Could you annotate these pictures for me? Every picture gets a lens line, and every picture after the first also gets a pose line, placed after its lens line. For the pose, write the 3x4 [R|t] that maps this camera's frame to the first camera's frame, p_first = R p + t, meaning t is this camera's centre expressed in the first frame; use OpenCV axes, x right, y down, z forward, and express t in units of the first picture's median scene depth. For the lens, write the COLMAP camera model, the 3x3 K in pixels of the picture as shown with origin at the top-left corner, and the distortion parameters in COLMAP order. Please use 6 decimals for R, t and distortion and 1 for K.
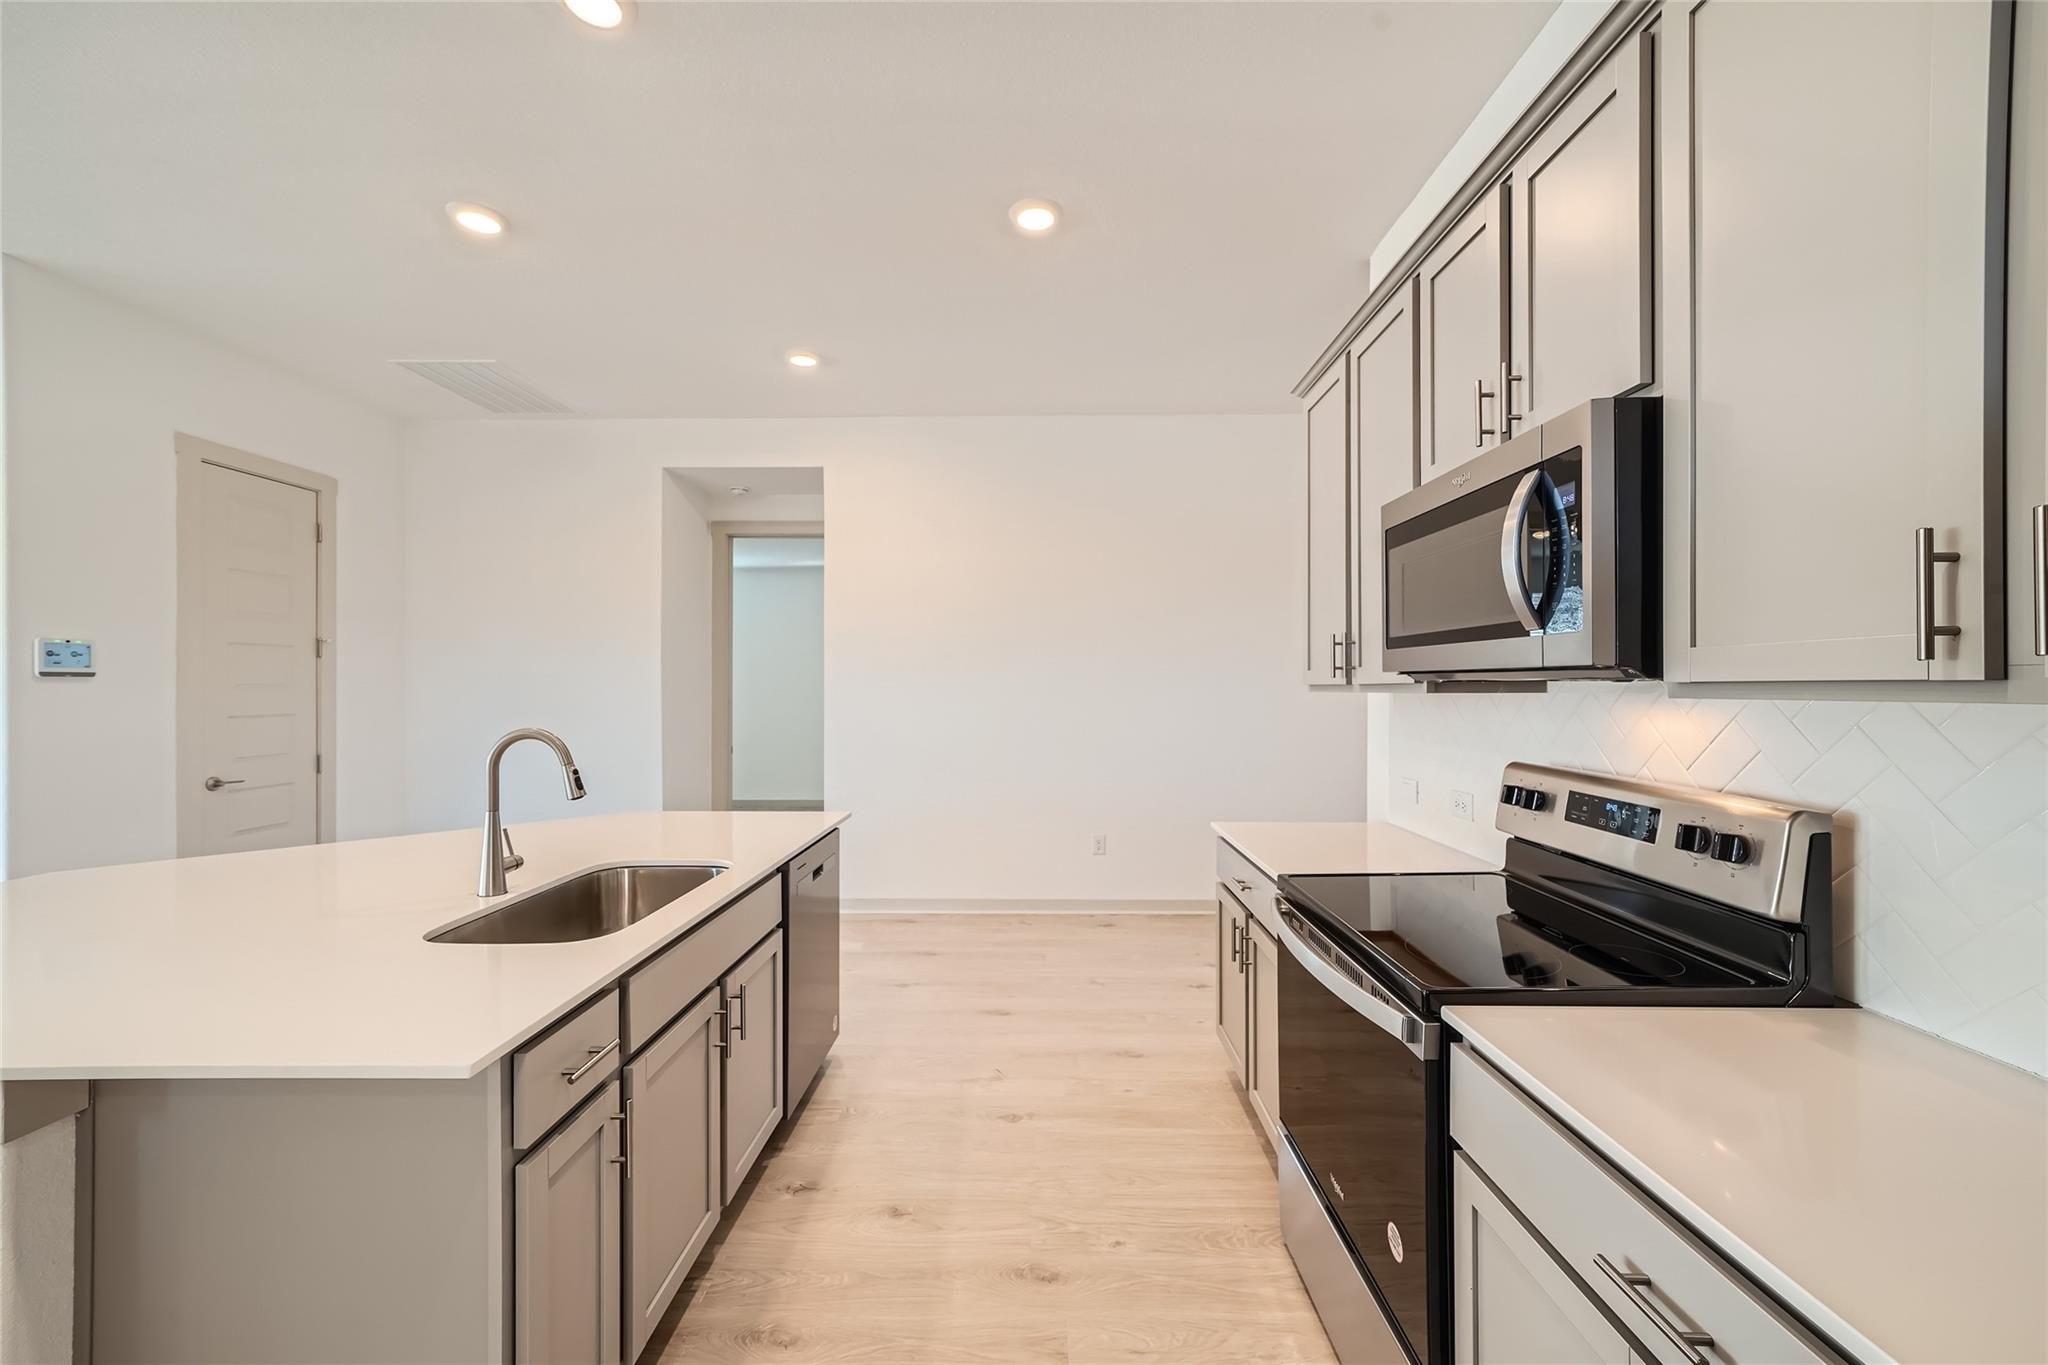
lens RADIAL K [[822.3, 0, 1023.5], [0, 822.3, 692.7], [0, 0, 1]] dist [0.002341, 0.000362]
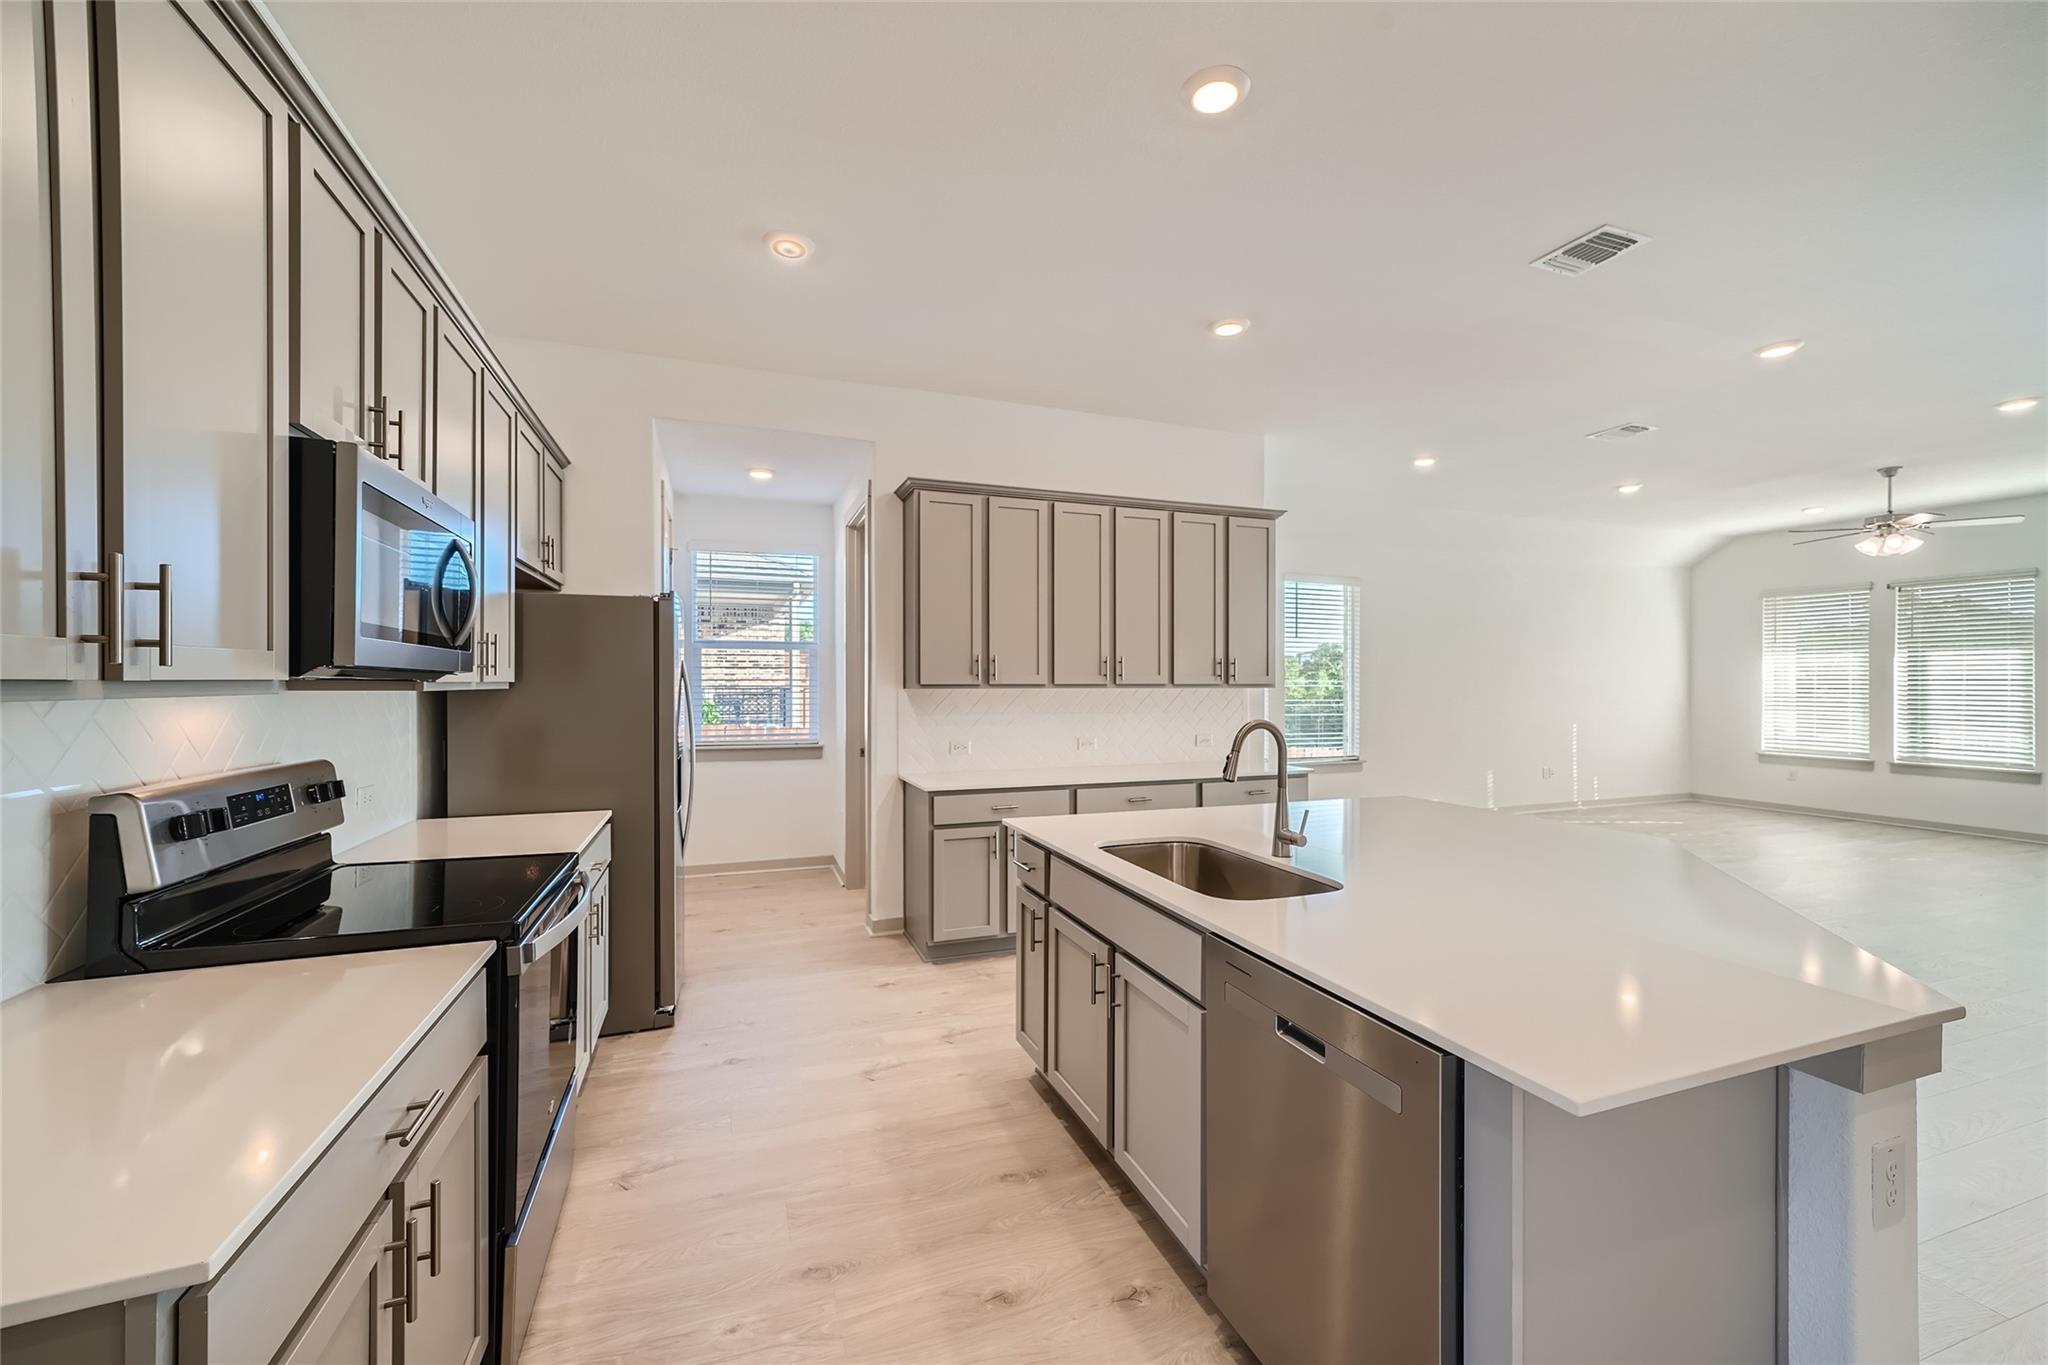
lens RADIAL K [[822.3, 0, 1023.5], [0, 822.3, 692.7], [0, 0, 1]] dist [0.002341, 0.000362]
pose [[-0.934791, 0.003041, -0.355186, 0.136600], [0.000318, 0.999970, 0.007725, -0.004862], [0.355199, 0.007109, -0.934764, 1.934837]]
